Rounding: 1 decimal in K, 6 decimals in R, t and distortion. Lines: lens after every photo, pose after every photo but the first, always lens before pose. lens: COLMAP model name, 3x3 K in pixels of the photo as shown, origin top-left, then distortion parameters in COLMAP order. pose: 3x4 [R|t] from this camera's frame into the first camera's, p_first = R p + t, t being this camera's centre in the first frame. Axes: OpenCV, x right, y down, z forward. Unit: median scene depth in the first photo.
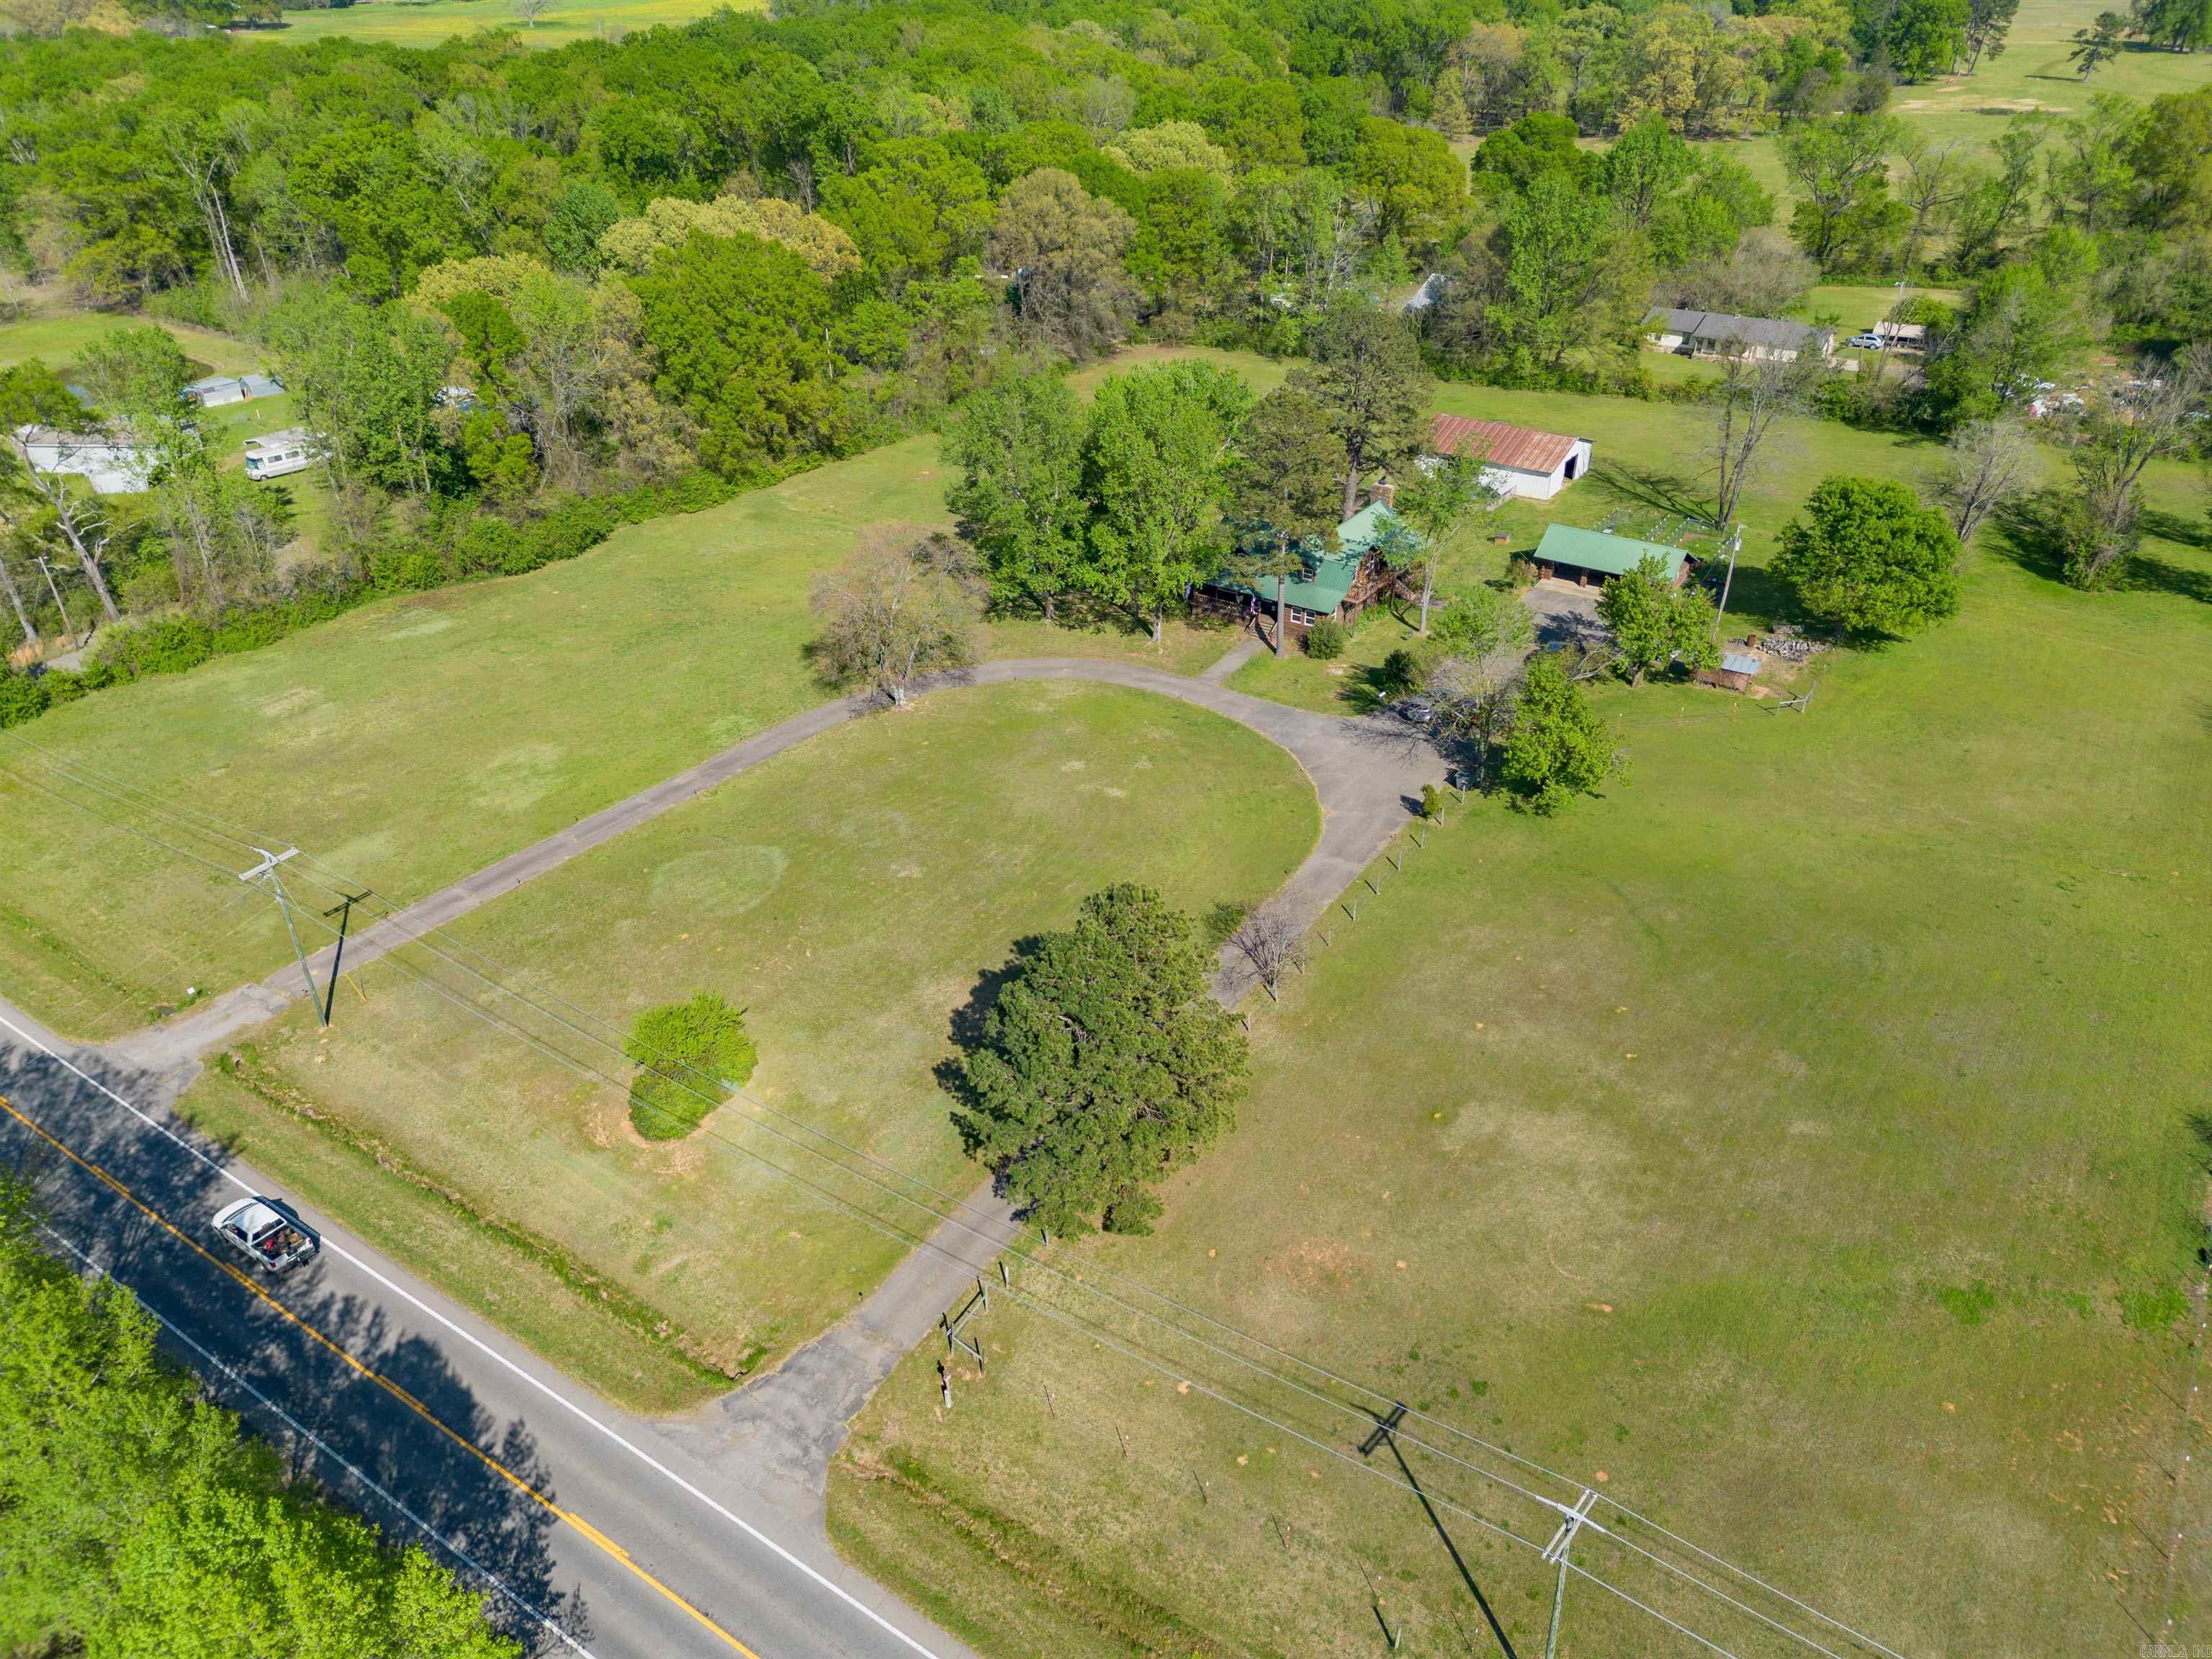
lens RADIAL K [[1579.6, 0, 1103.2], [0, 1579.6, 830.8], [0, 0, 1]] dist [0.036850, -0.013748]
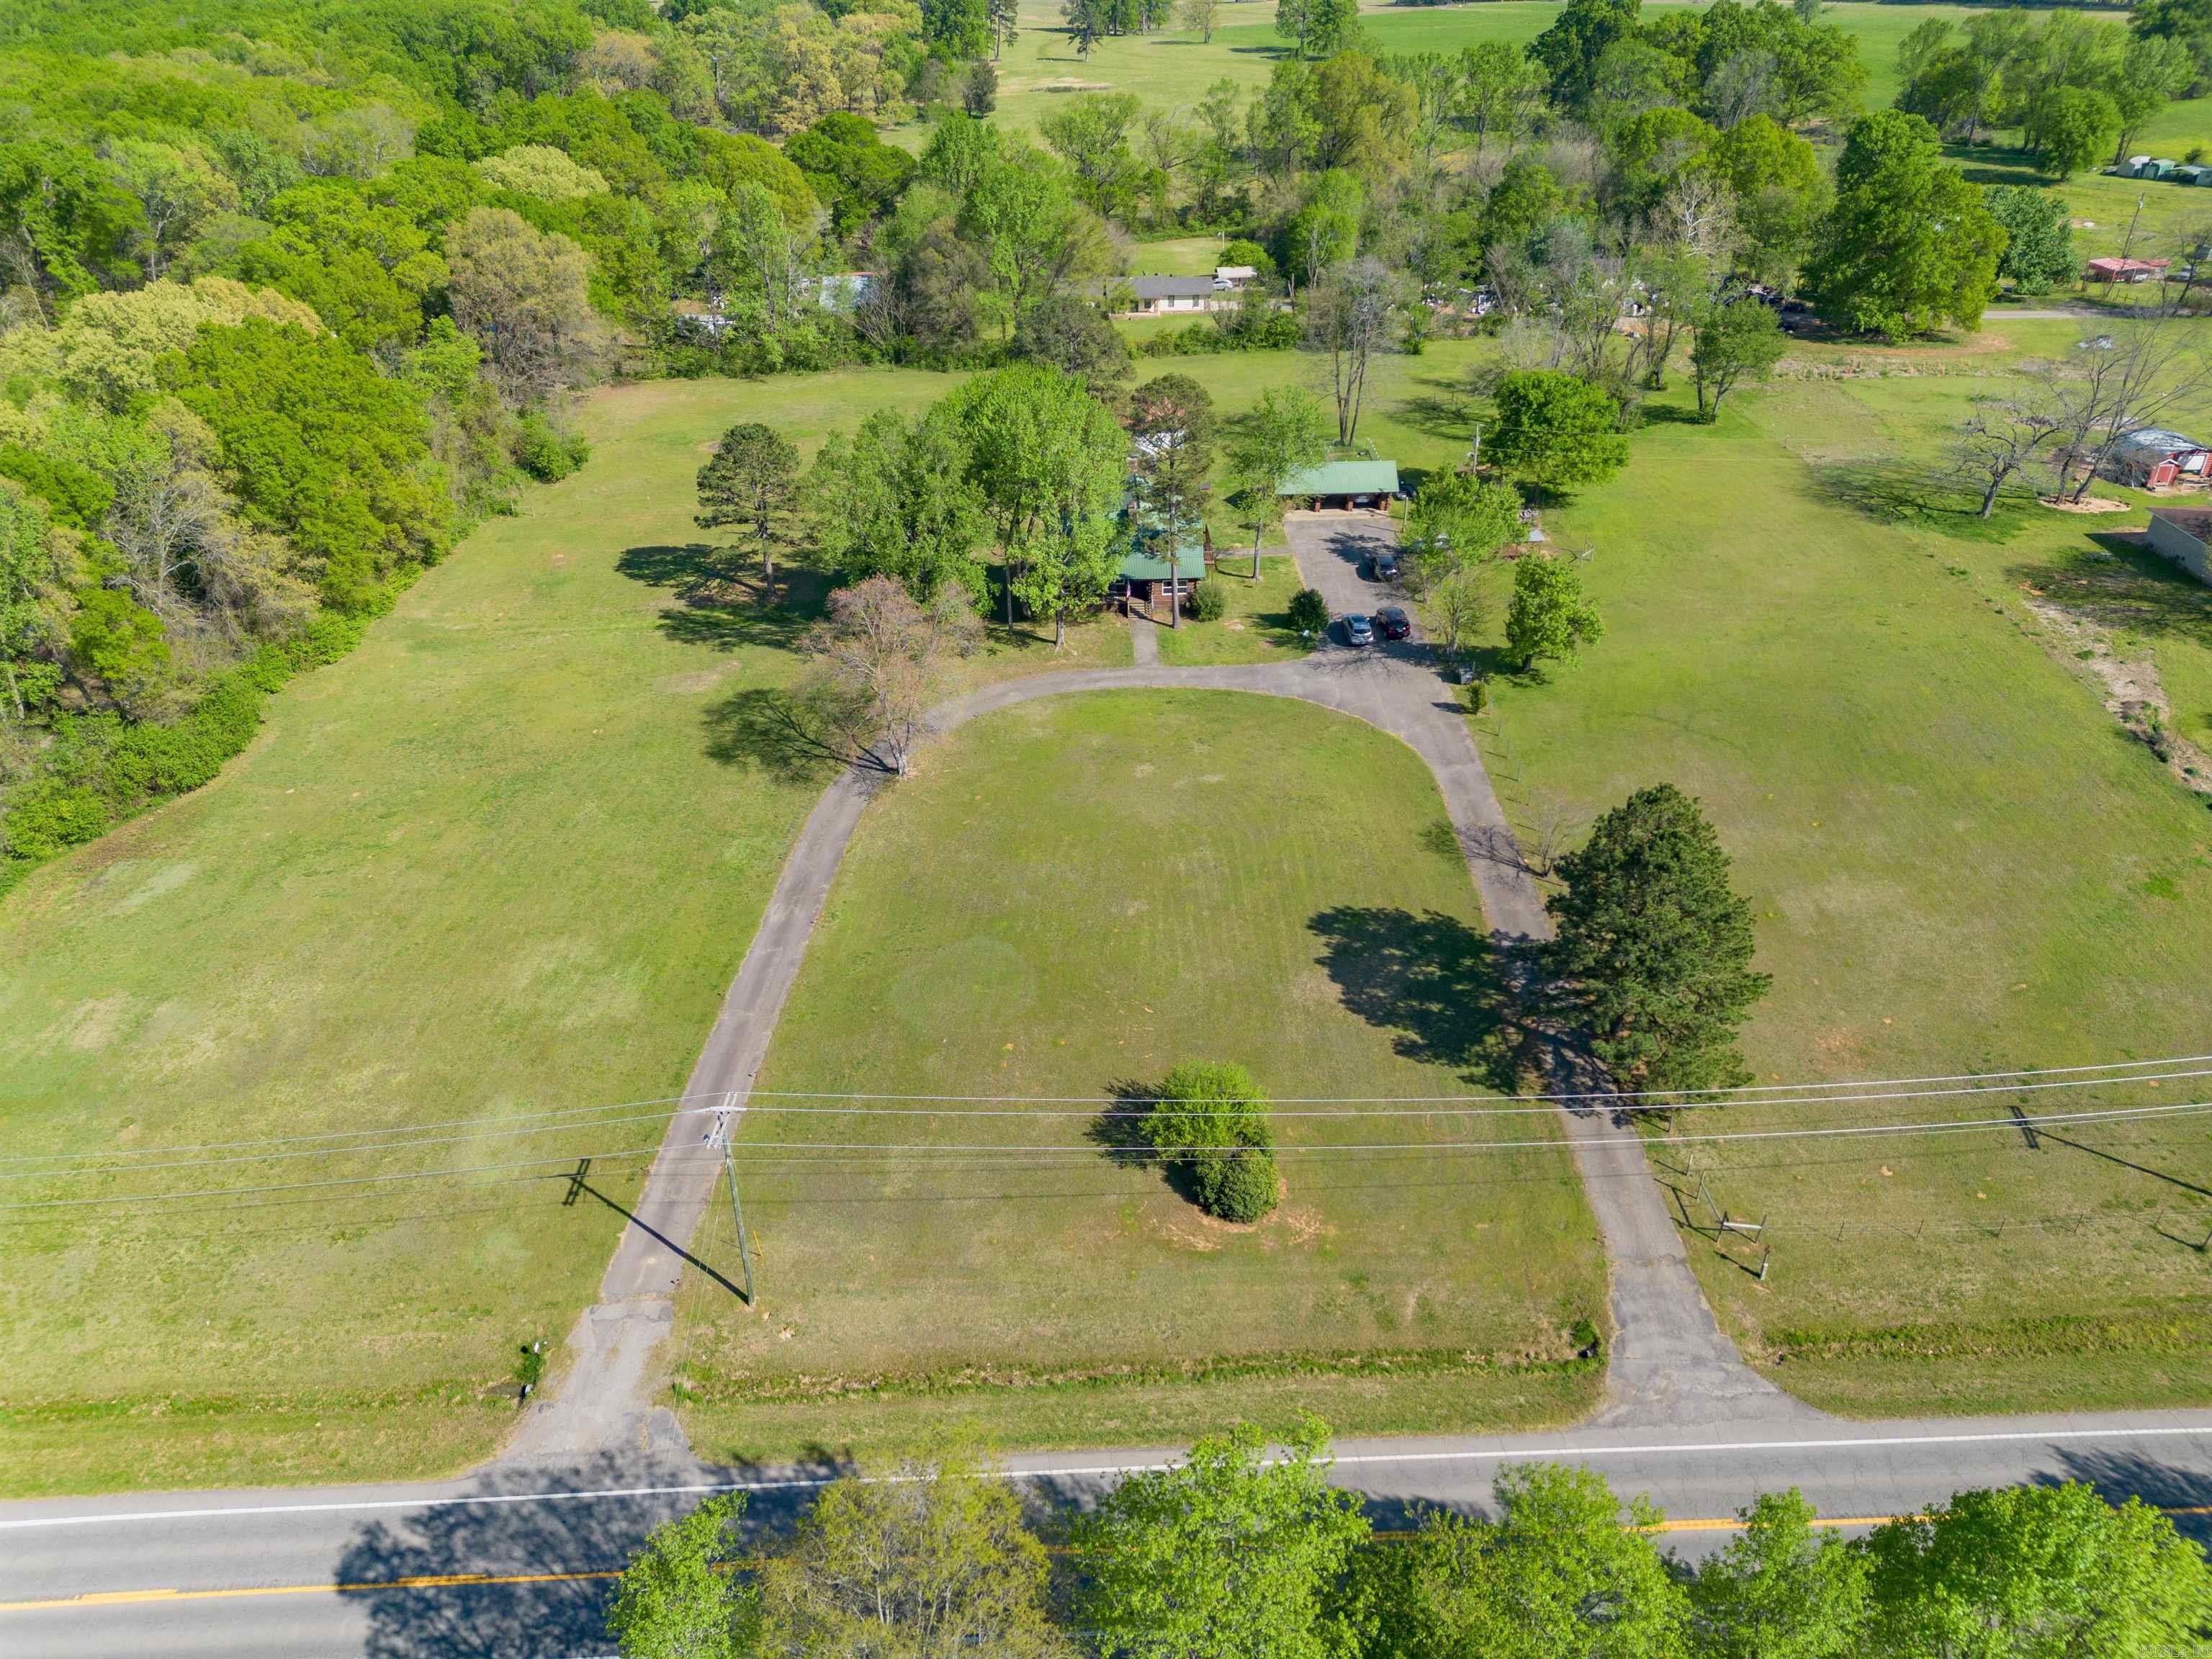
lens RADIAL K [[1579.6, 0, 1103.6], [0, 1579.6, 830.6], [0, 0, 1]] dist [0.036850, -0.013748]
pose [[0.808285, -0.306724, 0.502590, -0.393039], [0.308603, 0.947647, 0.082029, -0.067460], [-0.501438, 0.088798, 0.860625, 0.110912]]
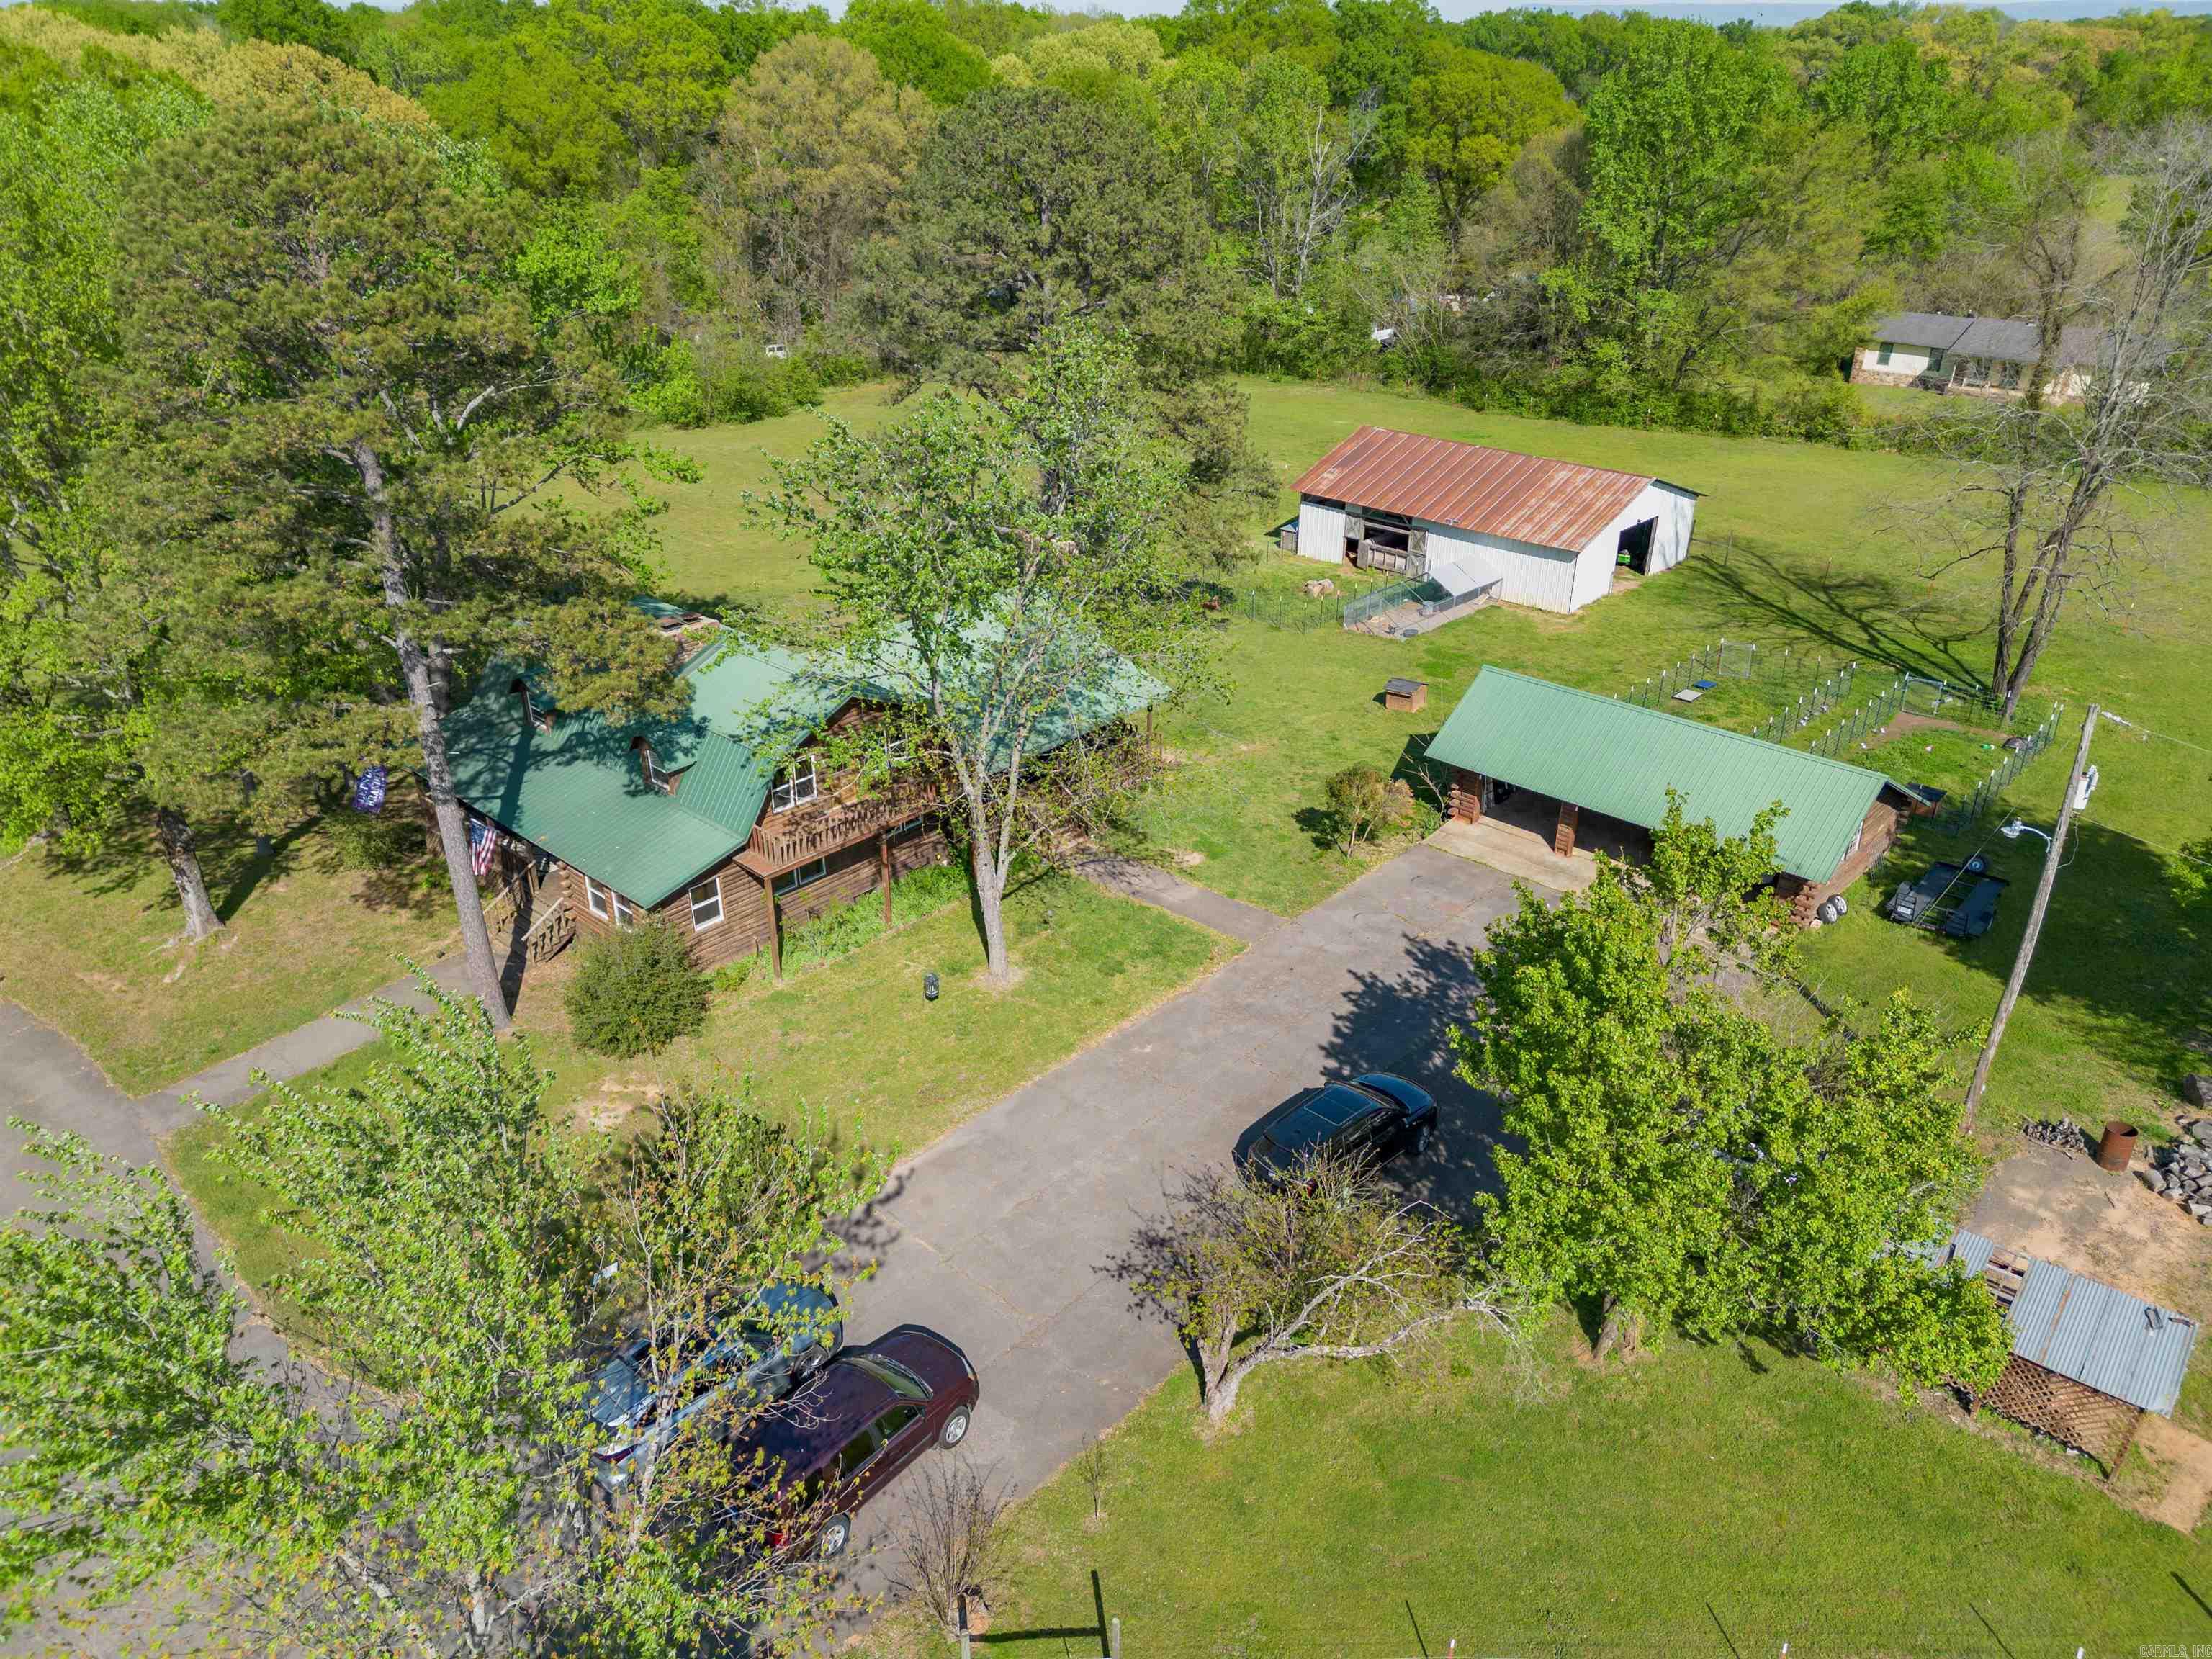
lens RADIAL K [[1579.6, 0, 1108.8], [0, 1579.6, 827.0], [0, 0, 1]] dist [0.036850, -0.013748]
pose [[0.989537, 0.069679, -0.126340, 0.214706], [-0.079114, 0.994315, -0.071265, -0.110183], [0.120656, 0.080514, 0.989424, 0.562895]]
